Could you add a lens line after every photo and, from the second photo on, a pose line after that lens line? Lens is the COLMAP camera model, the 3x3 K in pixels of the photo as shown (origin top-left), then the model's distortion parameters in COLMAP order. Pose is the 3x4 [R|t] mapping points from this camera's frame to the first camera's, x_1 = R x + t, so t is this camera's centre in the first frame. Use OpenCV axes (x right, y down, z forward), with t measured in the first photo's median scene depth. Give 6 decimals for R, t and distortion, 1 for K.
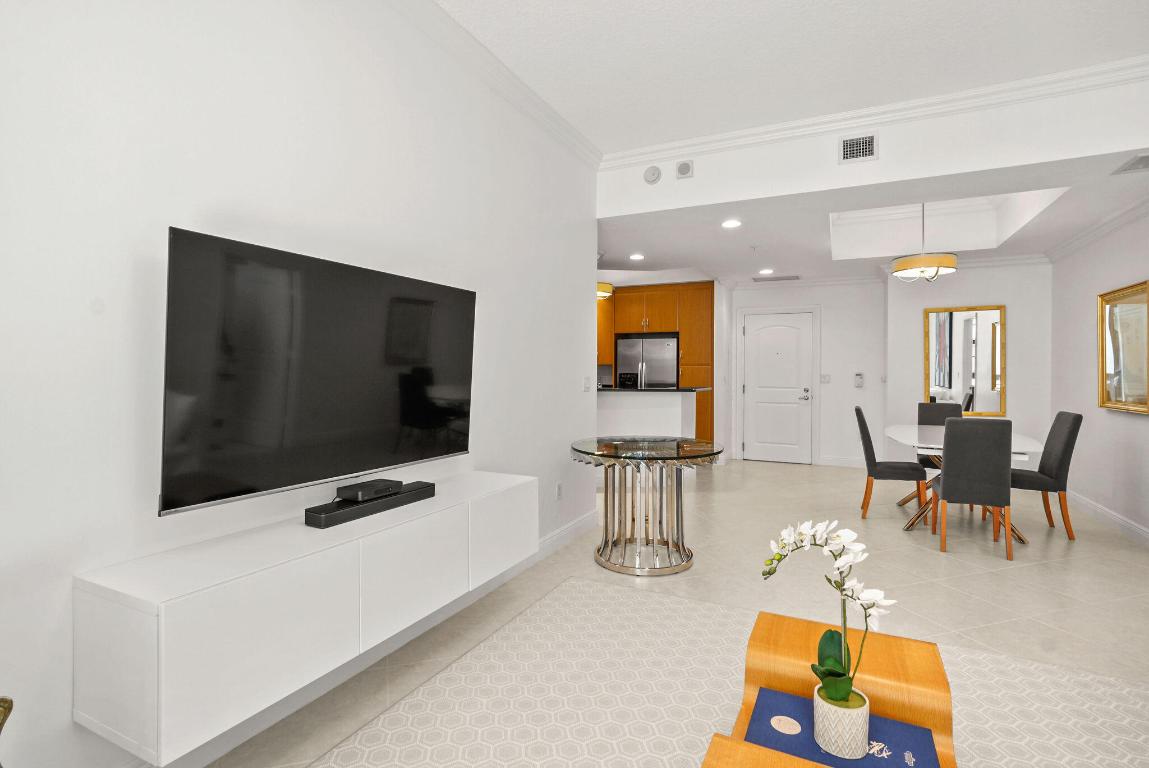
lens RADIAL K [[565.6, 0, 574.2], [0, 565.6, 362.3], [0, 0, 1]] dist [-0.044151, 0.029773]
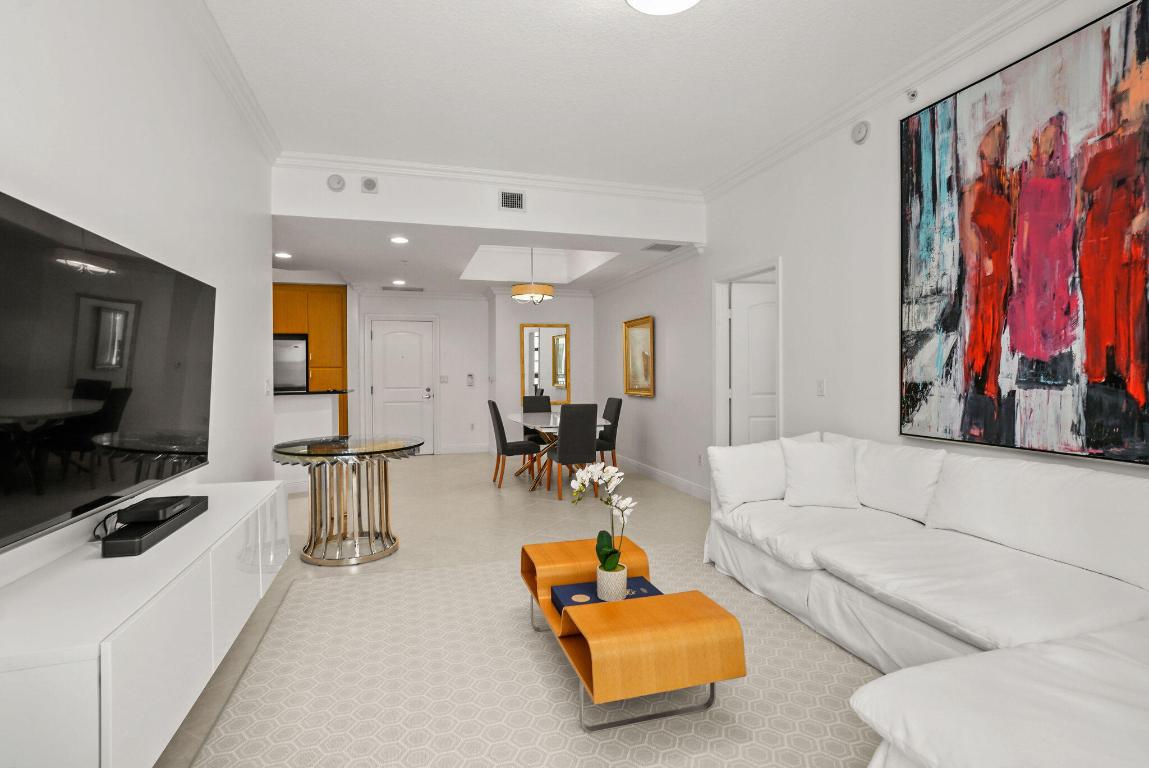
lens RADIAL K [[565.6, 0, 574.2], [0, 565.6, 362.3], [0, 0, 1]] dist [-0.044151, 0.029773]
pose [[0.721251, 0.005003, 0.692655, -0.258981], [-0.001253, 0.999982, -0.005917, 0.001343], [-0.692672, 0.003400, 0.721244, -0.042373]]
